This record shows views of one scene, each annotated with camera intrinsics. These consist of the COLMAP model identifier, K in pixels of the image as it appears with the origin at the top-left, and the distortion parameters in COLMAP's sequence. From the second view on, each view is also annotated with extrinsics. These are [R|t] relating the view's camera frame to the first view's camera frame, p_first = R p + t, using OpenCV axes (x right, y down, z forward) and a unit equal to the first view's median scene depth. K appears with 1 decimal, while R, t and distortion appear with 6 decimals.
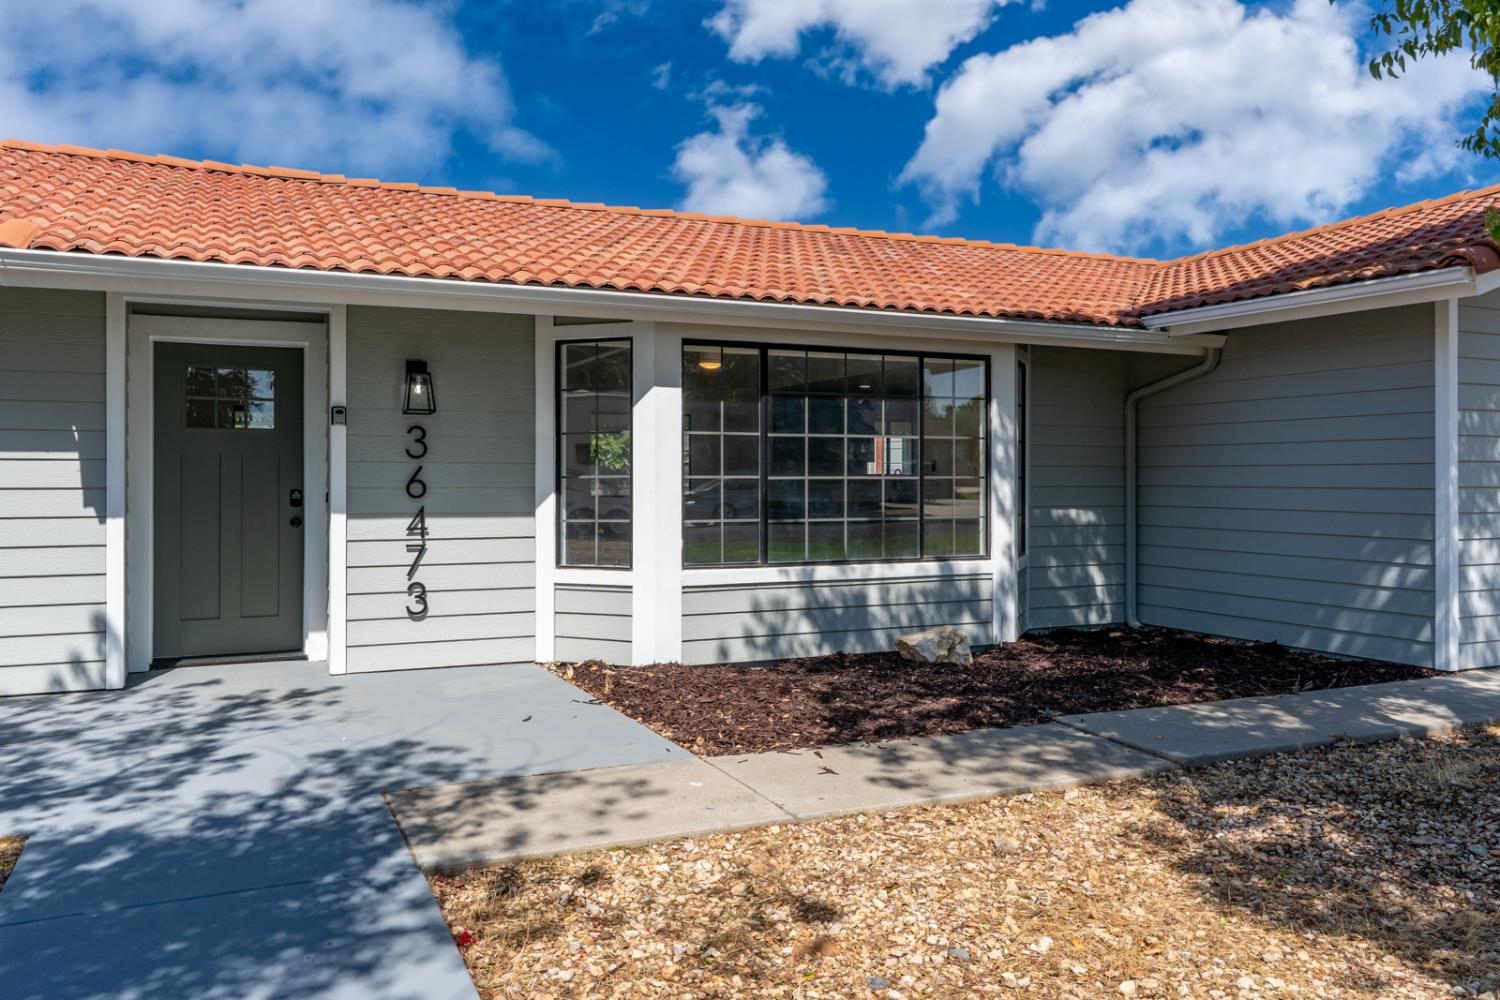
lens RADIAL K [[1246.0, 0, 760.1], [0, 1246.0, 471.5], [0, 0, 1]] dist [0.008446, 0.006068]
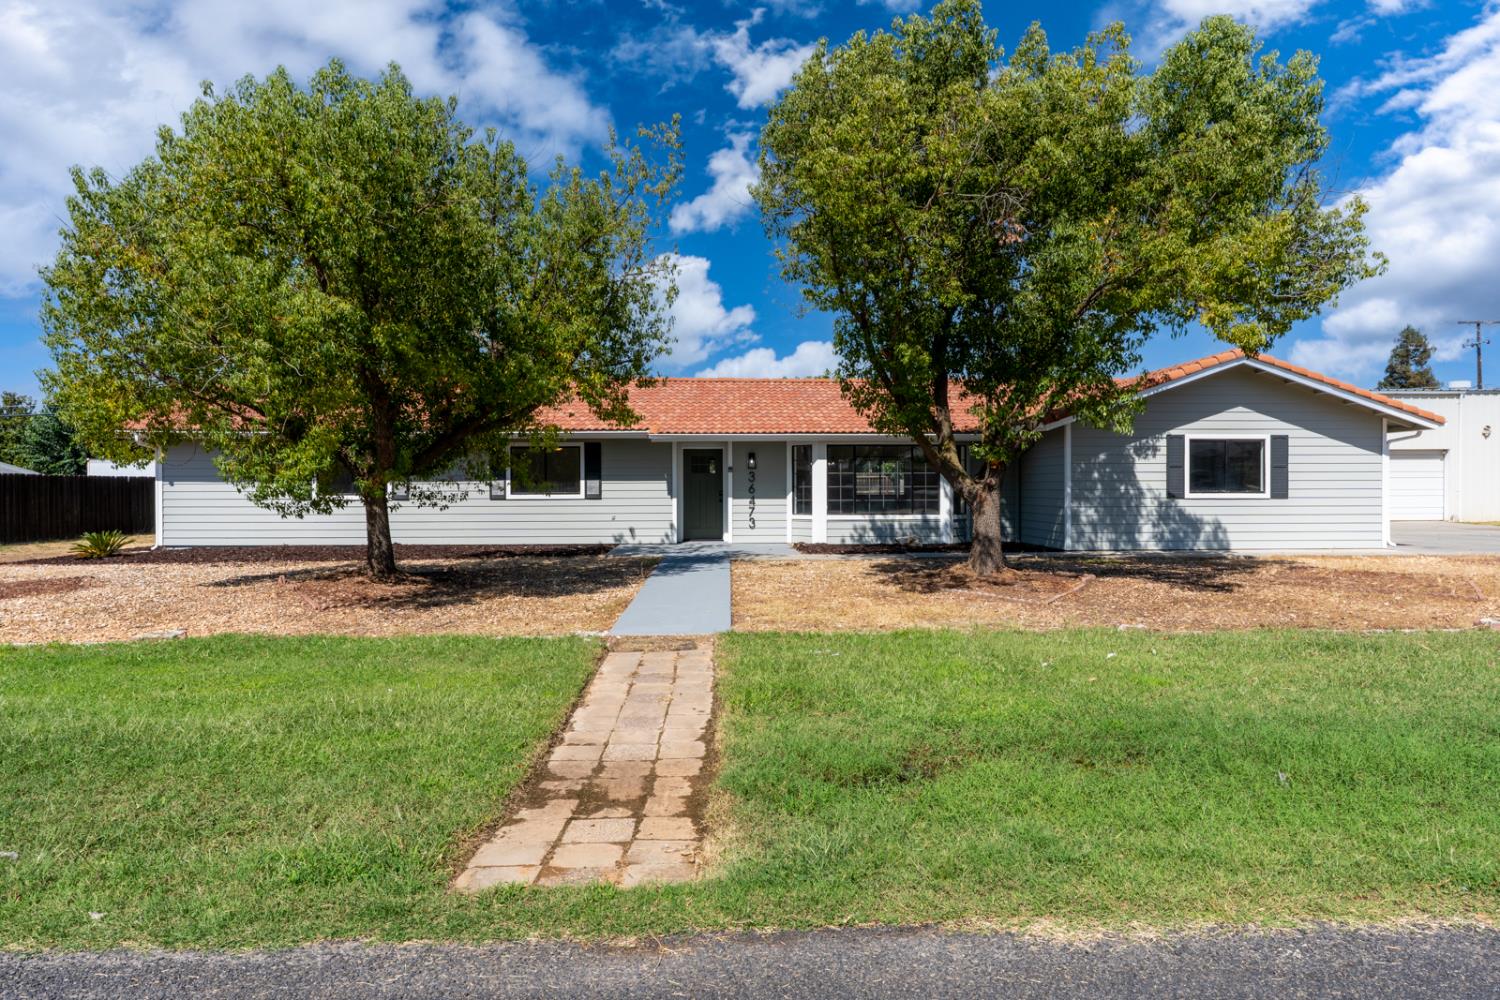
lens RADIAL K [[834.2, 0, 750.0], [0, 834.2, 500.0], [0, 0, 1]] dist [-0.000049, 0.000774]
pose [[0.924264, 0.001099, -0.381752, 0.591165], [0.006427, 0.999809, 0.018440, -0.002622], [0.381700, -0.019497, 0.924081, -1.118309]]
